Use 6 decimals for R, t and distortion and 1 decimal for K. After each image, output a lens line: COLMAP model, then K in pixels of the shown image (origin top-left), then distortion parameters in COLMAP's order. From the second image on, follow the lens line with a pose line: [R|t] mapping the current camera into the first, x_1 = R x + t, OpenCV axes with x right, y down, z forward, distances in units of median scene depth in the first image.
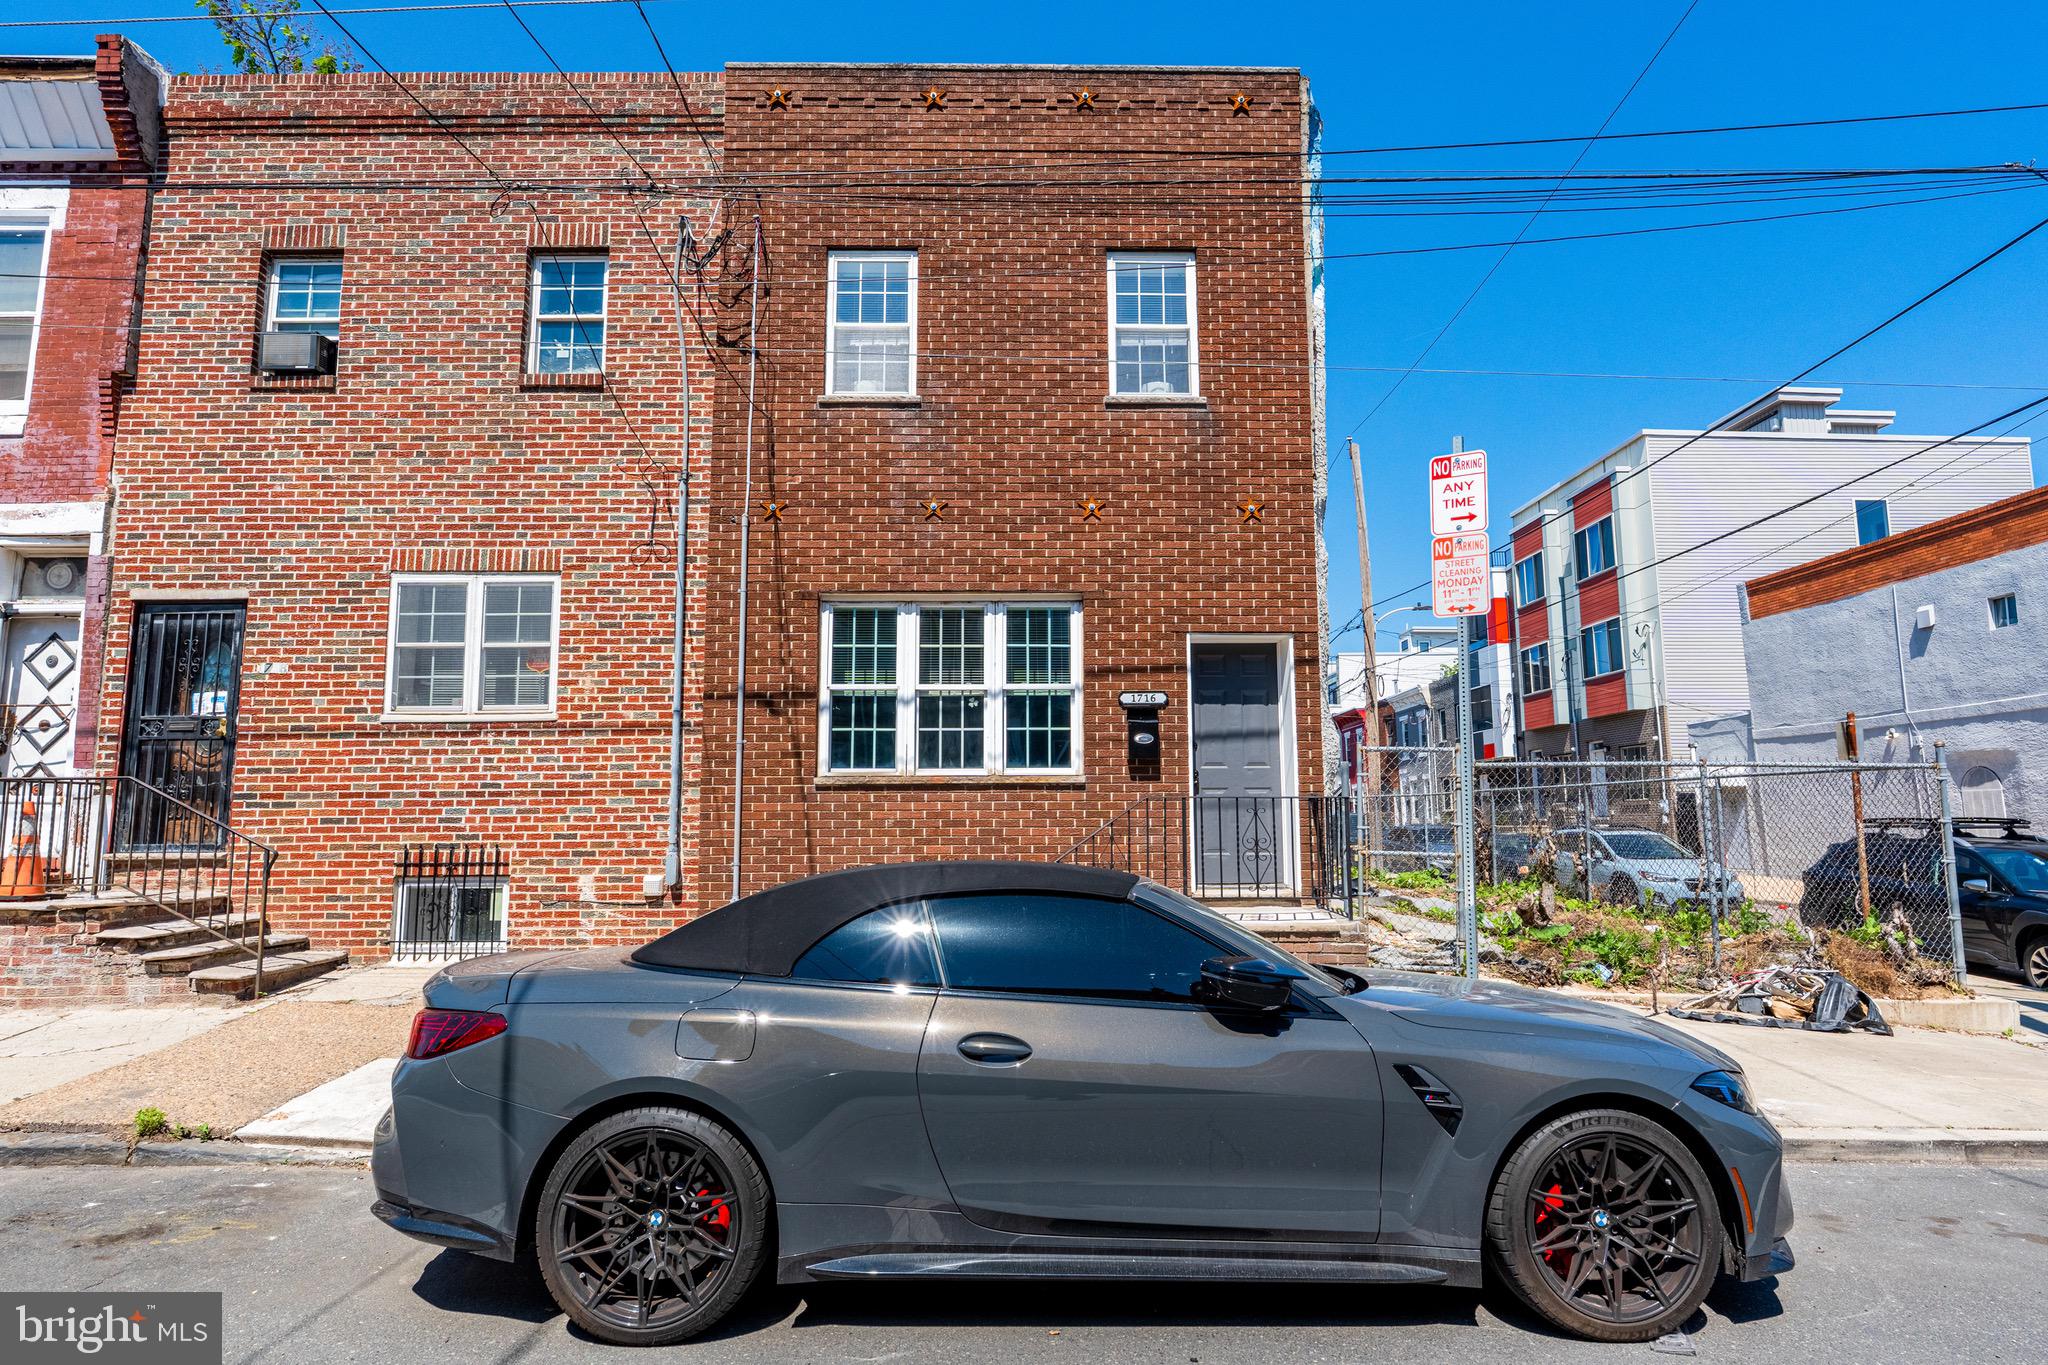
lens RADIAL K [[1165.8, 0, 1024.8], [0, 1165.8, 686.0], [0, 0, 1]] dist [-0.001016, -0.000907]
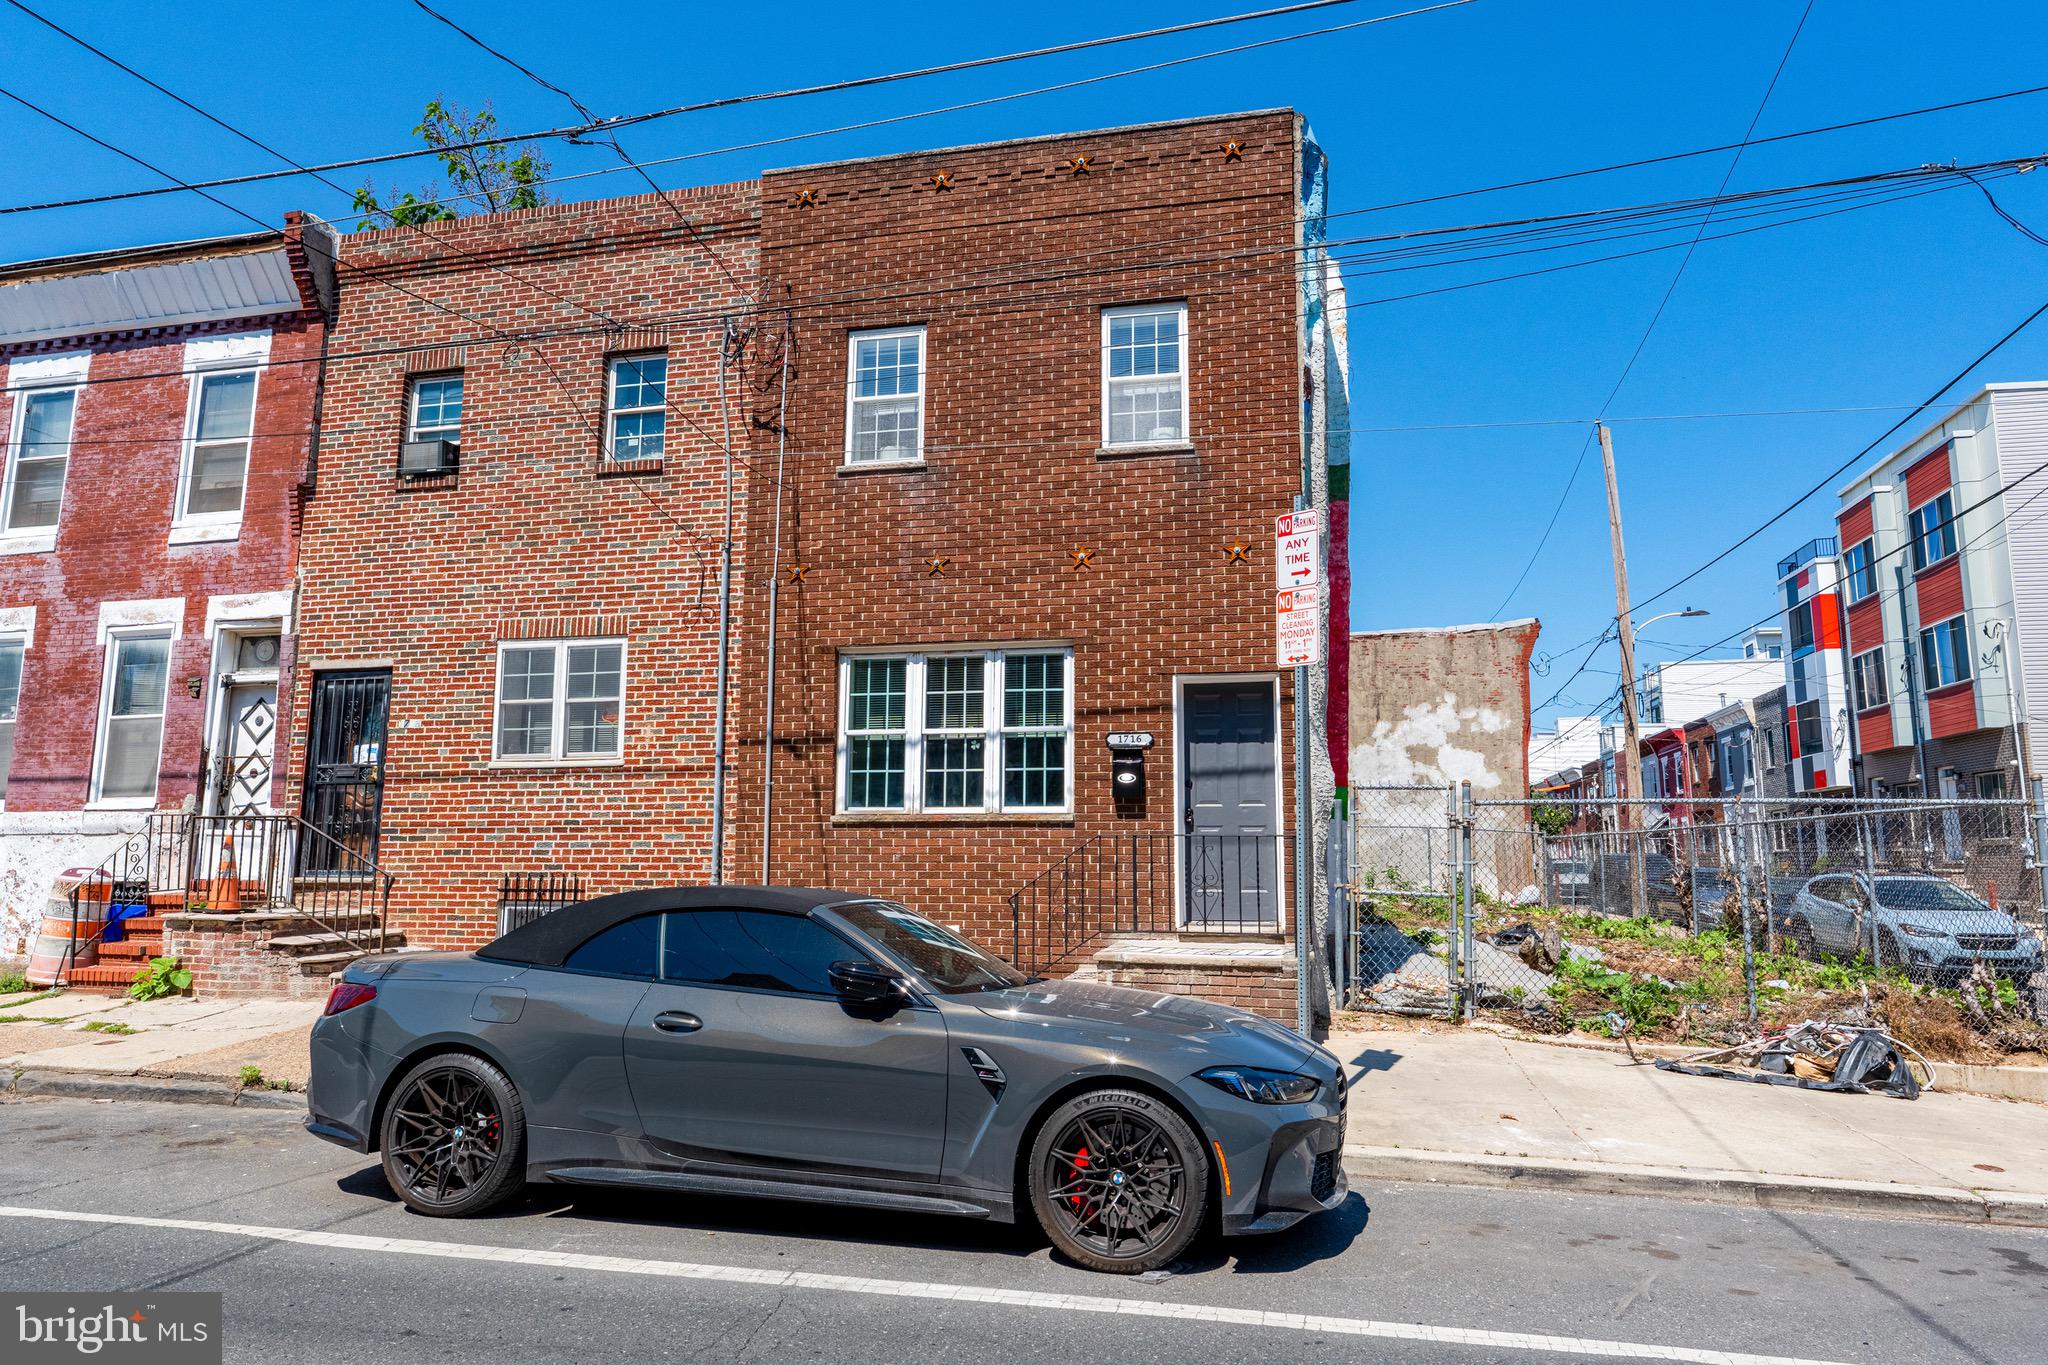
lens RADIAL K [[1306.3, 0, 1023.7], [0, 1306.3, 682.1], [0, 0, 1]] dist [0.000466, -0.004687]
pose [[0.970135, -0.024537, -0.241323, 0.284691], [0.019925, 0.999570, -0.021531, -0.016385], [0.241747, 0.016079, 0.970206, -0.146363]]
